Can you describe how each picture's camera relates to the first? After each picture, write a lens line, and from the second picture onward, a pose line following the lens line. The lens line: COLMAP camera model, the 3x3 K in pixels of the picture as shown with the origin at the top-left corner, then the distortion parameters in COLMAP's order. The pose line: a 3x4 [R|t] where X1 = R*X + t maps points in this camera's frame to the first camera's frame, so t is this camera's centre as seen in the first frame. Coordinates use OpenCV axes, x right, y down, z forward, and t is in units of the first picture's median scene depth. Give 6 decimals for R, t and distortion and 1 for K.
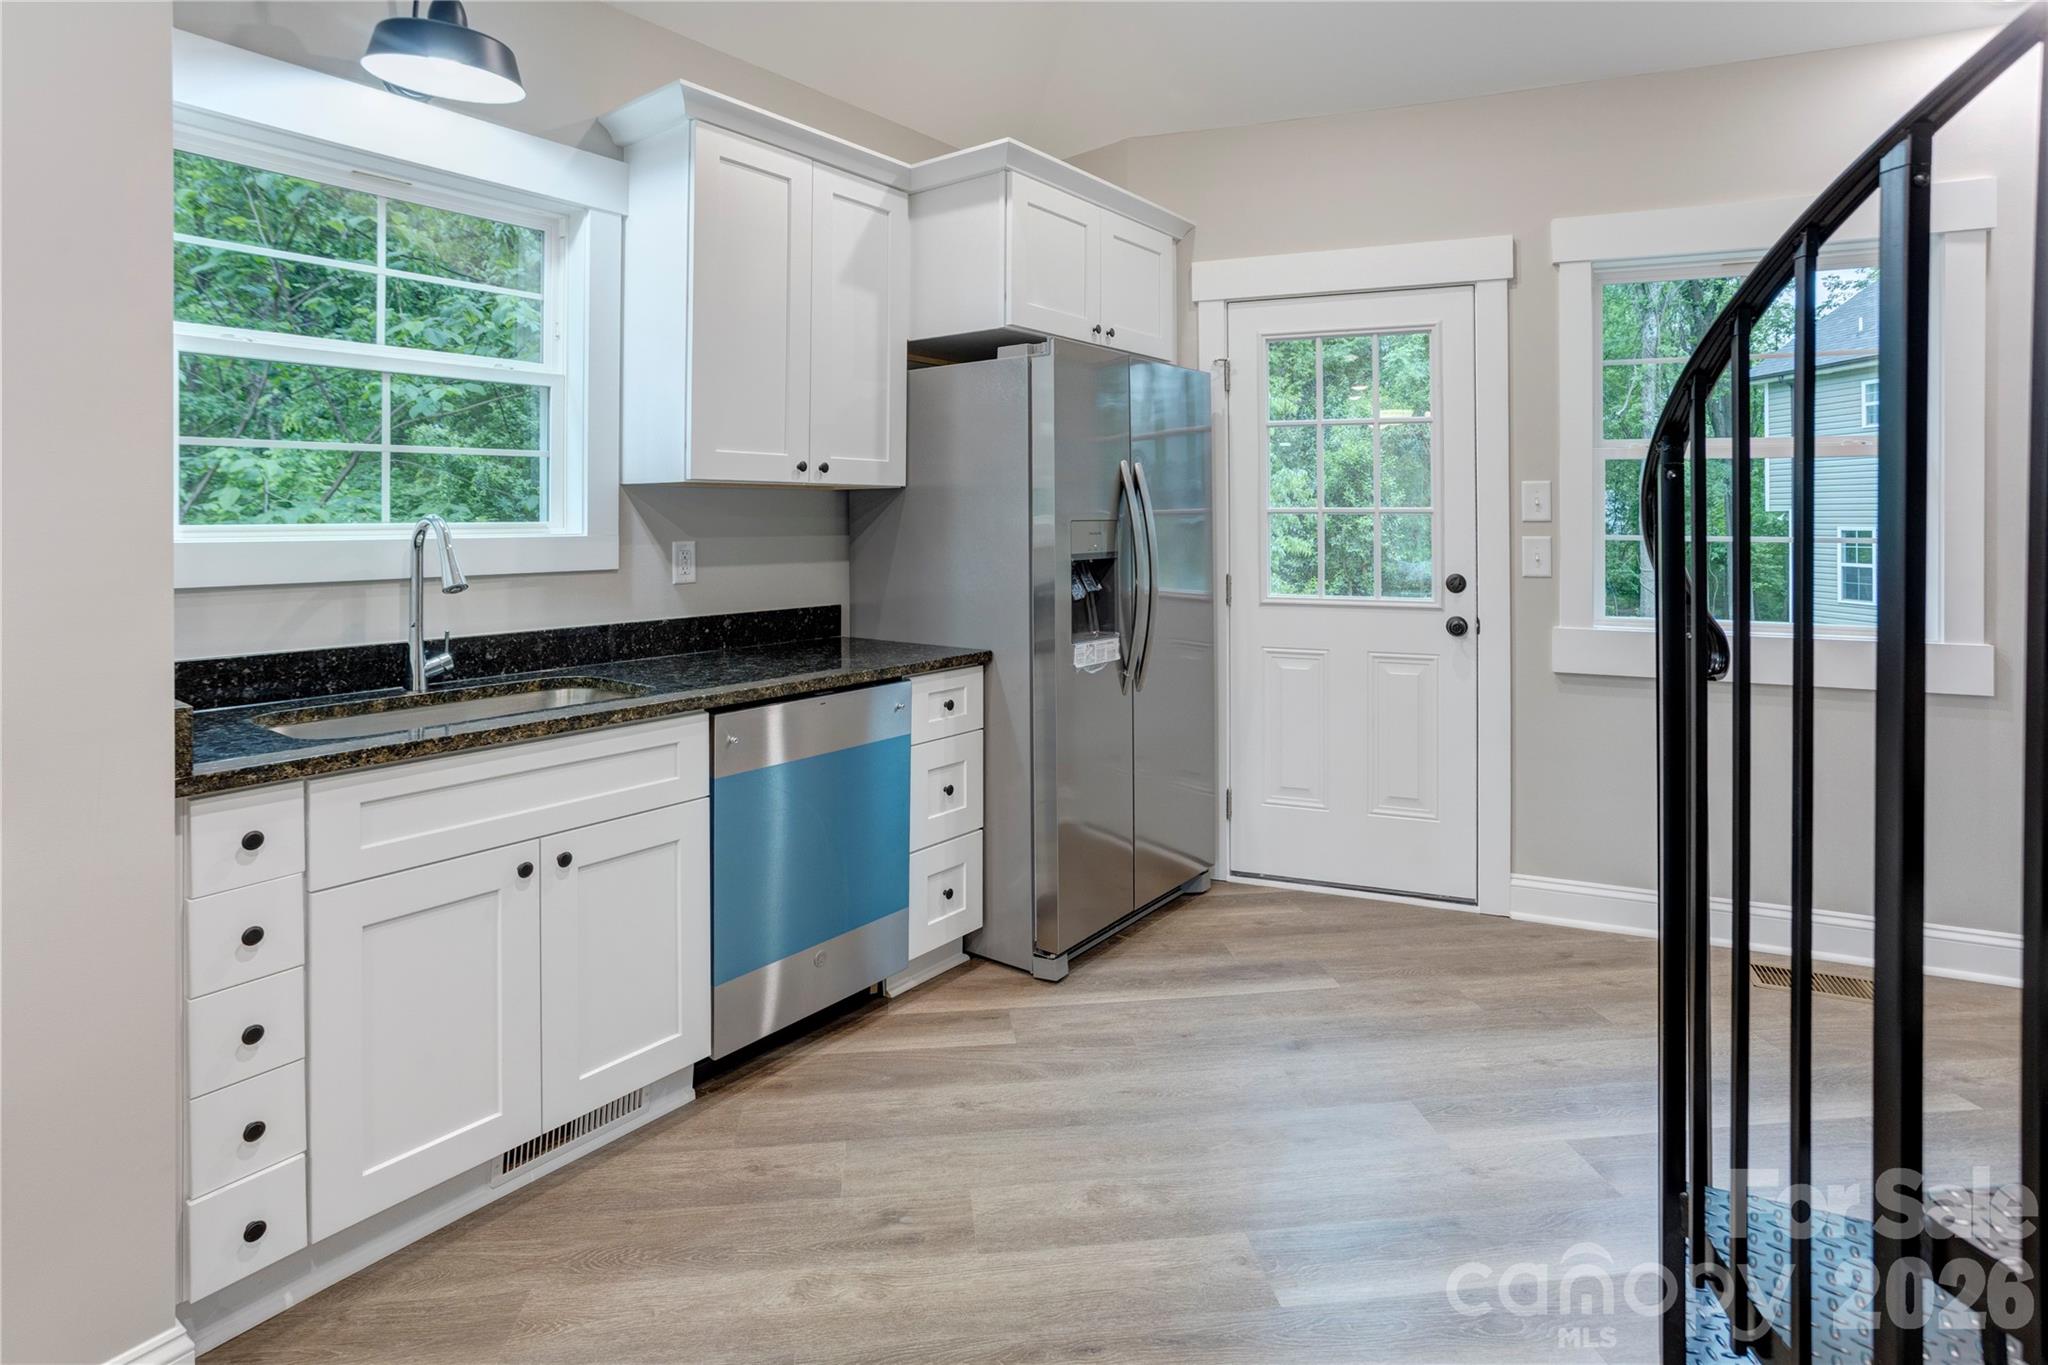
lens RADIAL K [[1043.8, 0, 1033.6], [0, 1043.8, 501.6], [0, 0, 1]] dist [-0.041705, 0.026273]
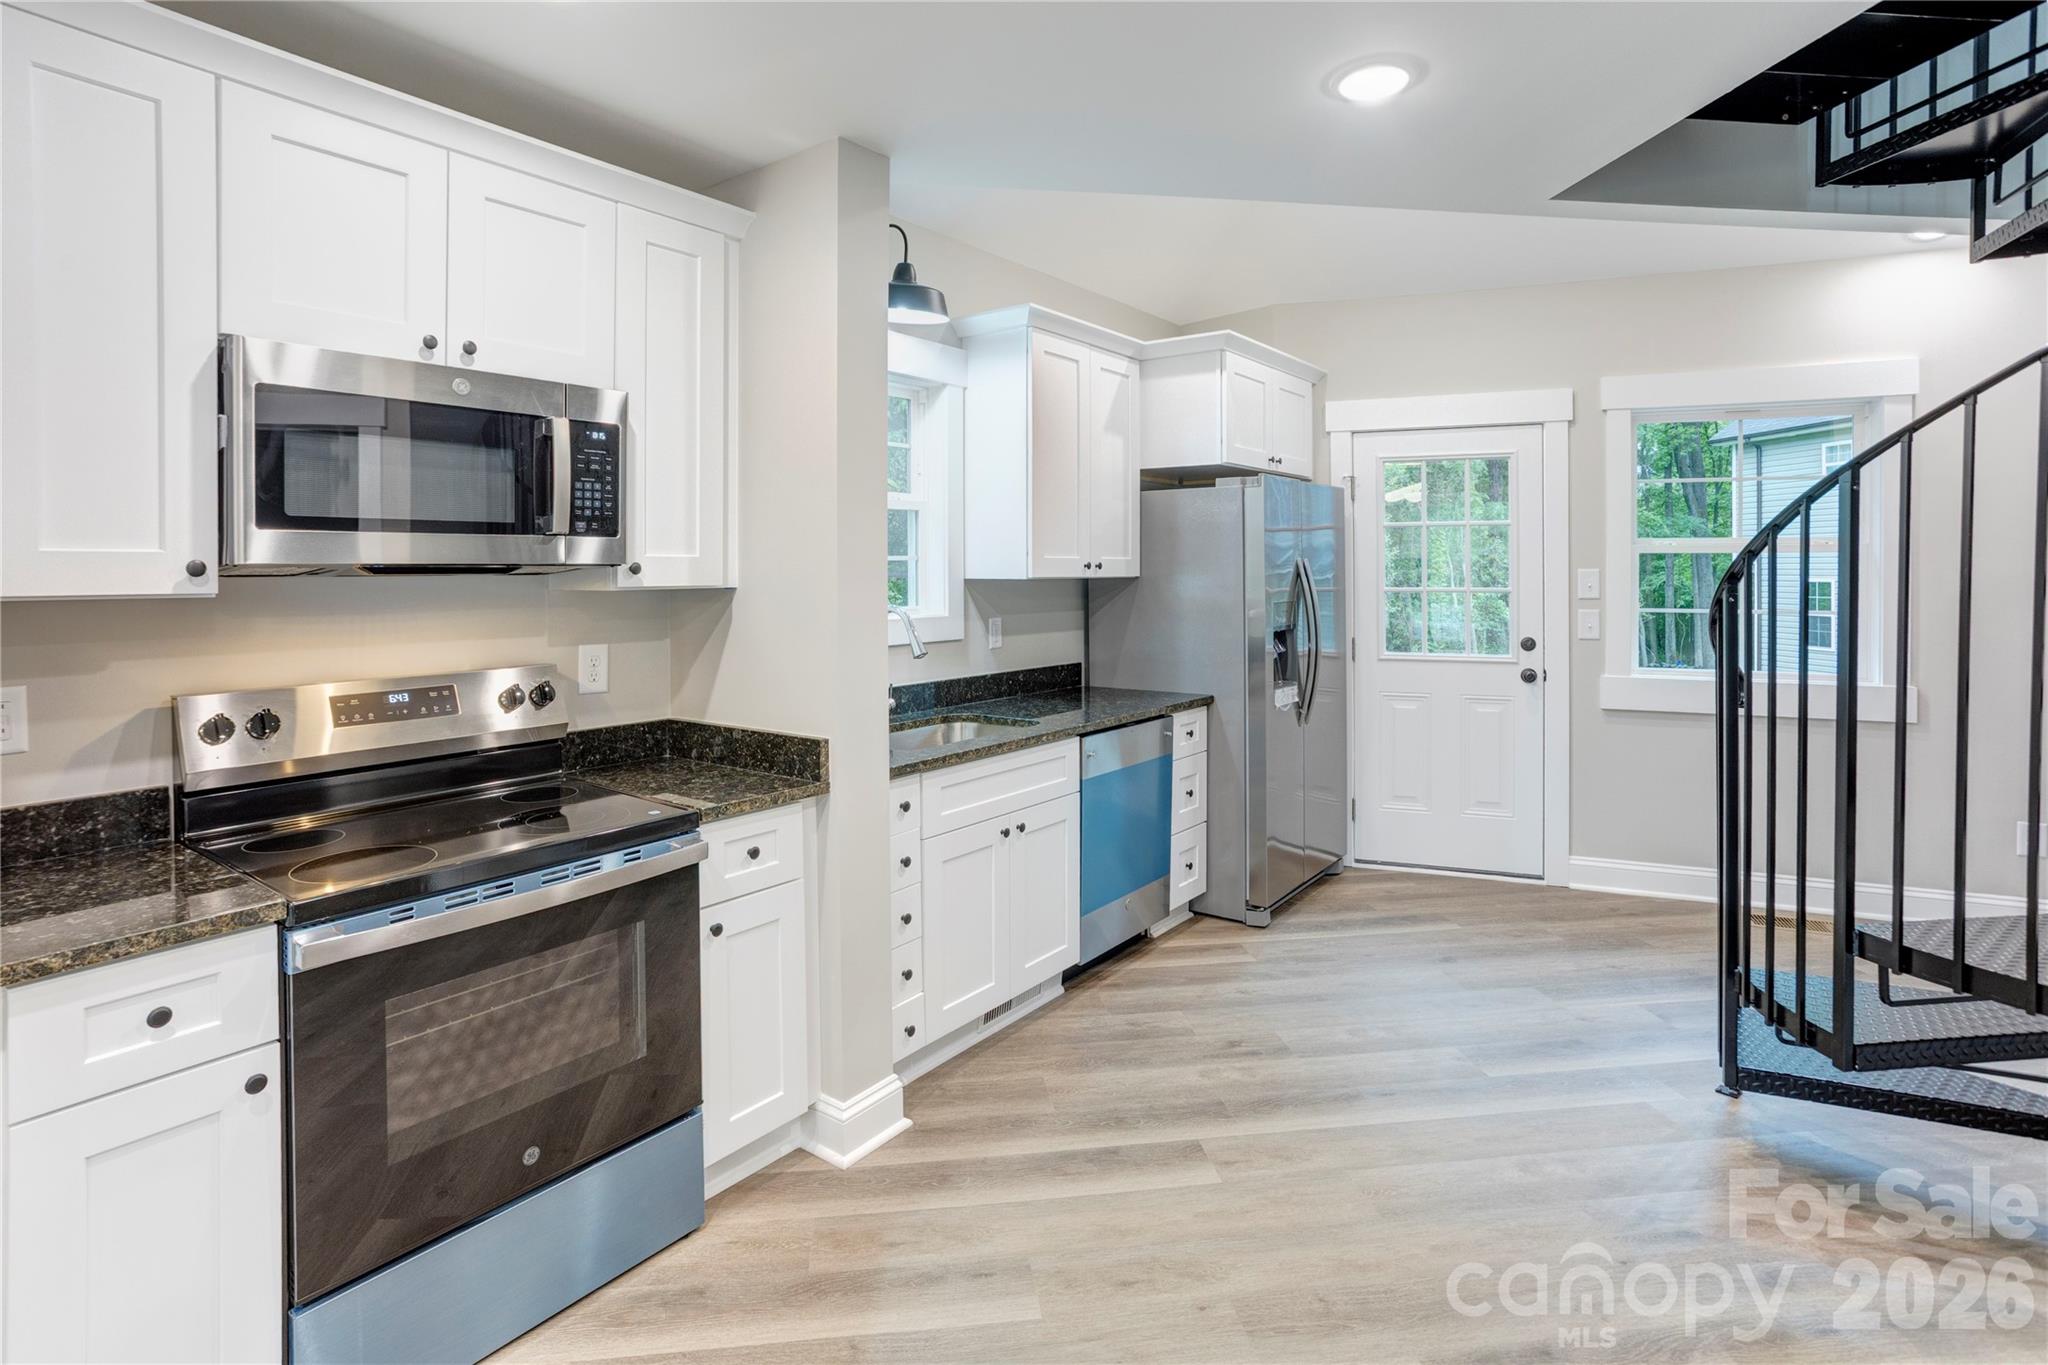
lens RADIAL K [[1034.0, 0, 1026.9], [0, 1034.0, 568.5], [0, 0, 1]] dist [-0.017805, 0.001537]
pose [[0.999800, -0.002580, 0.019820, -0.330226], [0.002245, 0.999855, 0.016897, -0.053187], [-0.019861, -0.016849, 0.999661, -0.399389]]
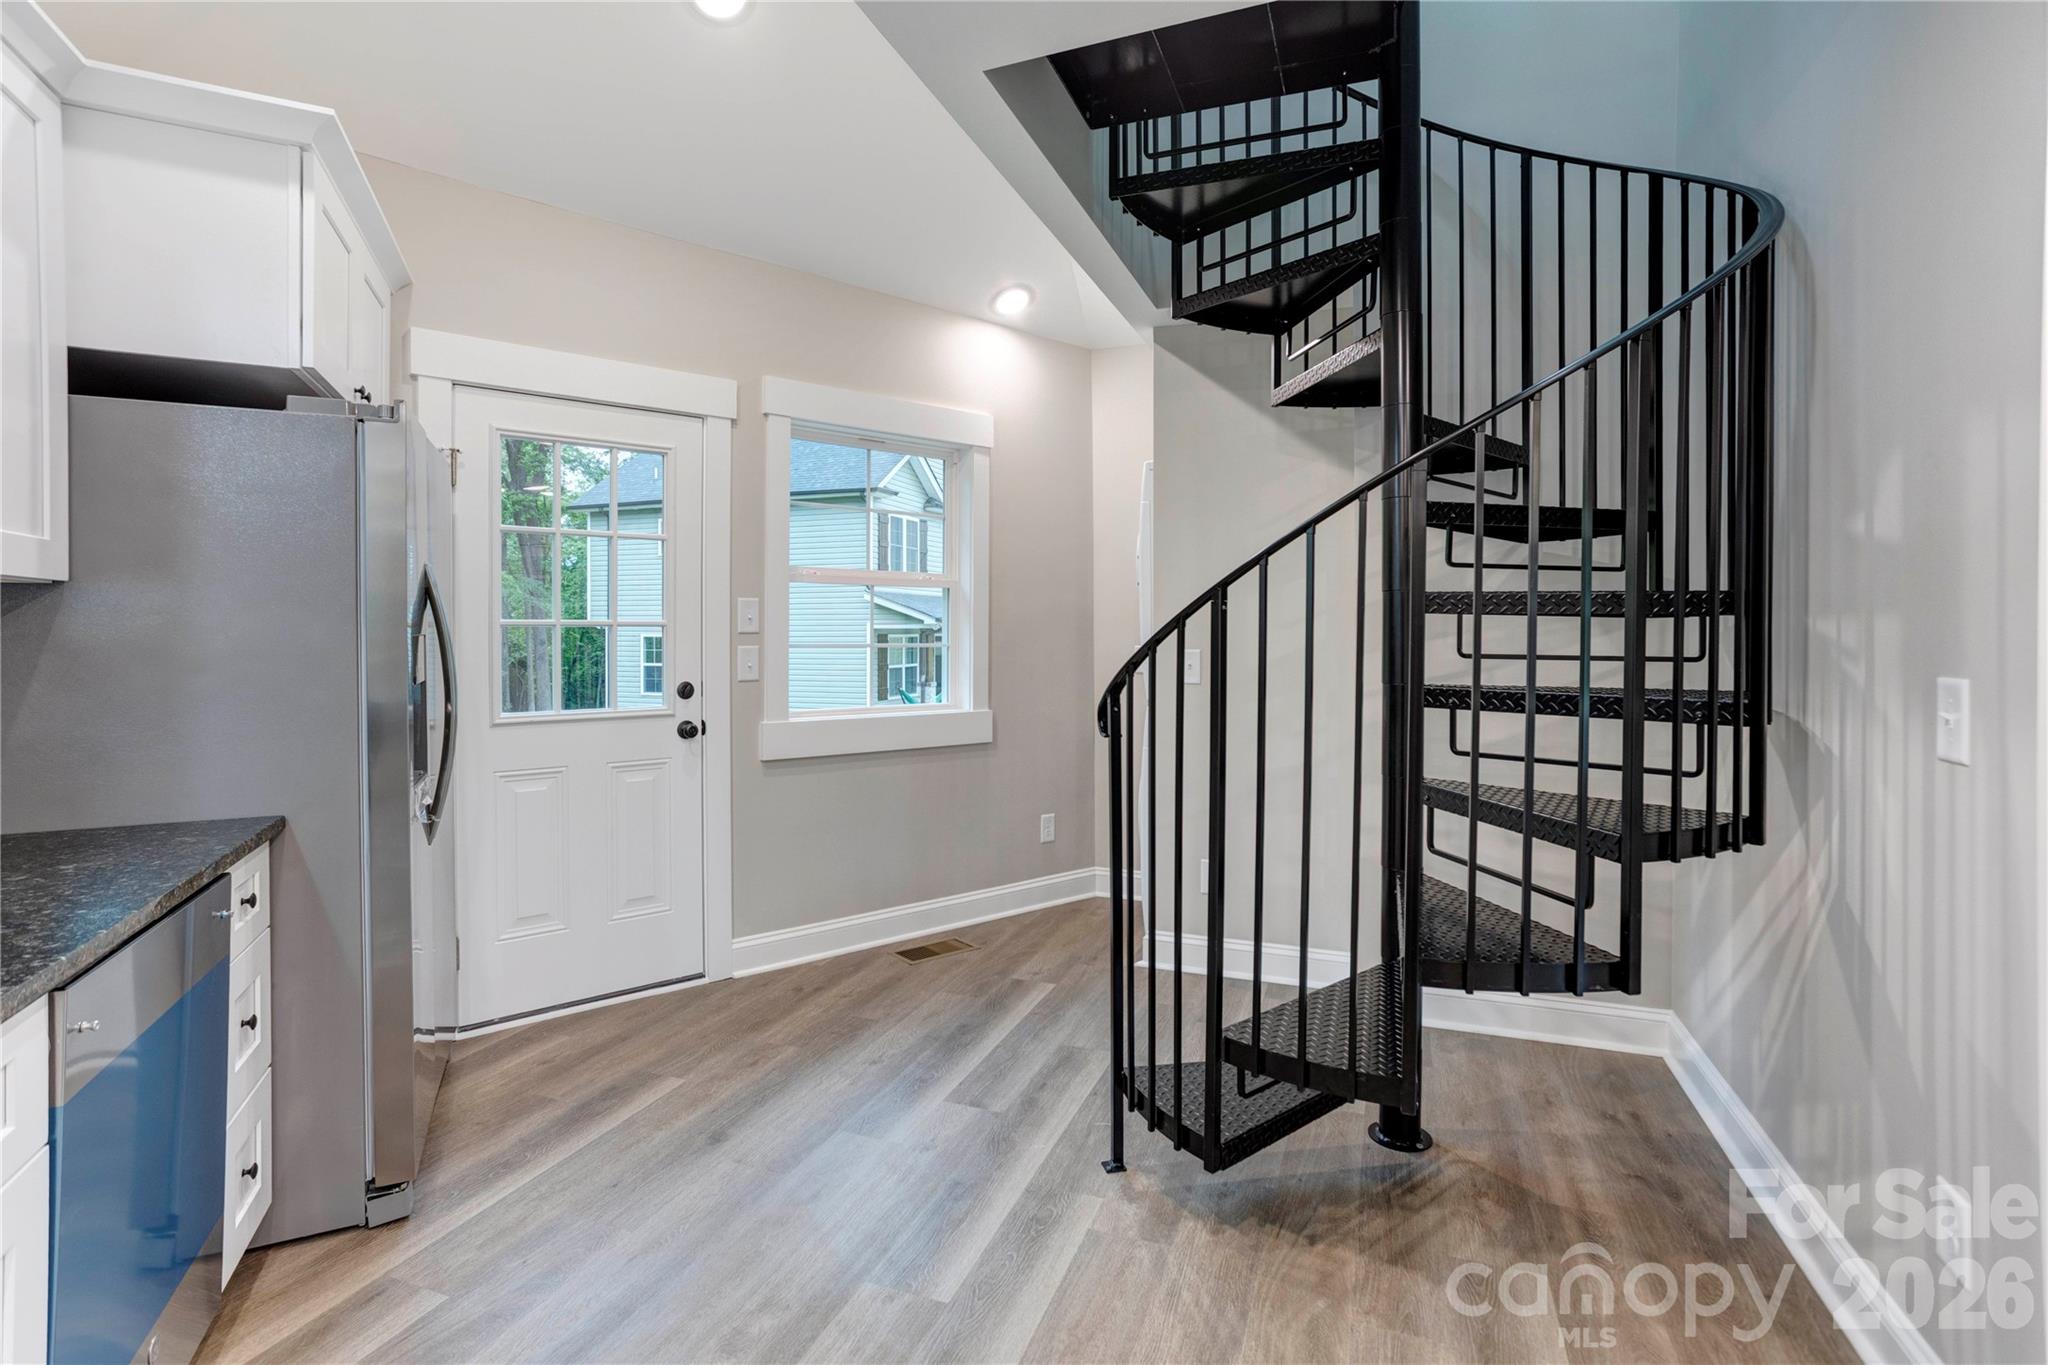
lens RADIAL K [[994.0, 0, 1023.9], [0, 994.0, 642.6], [0, 0, 1]] dist [-0.046242, 0.027313]
pose [[0.463077, -0.010936, 0.886251, -0.415942], [-0.017787, 0.999608, 0.021629, 0.000157], [-0.886140, -0.025779, 0.462700, 0.248278]]
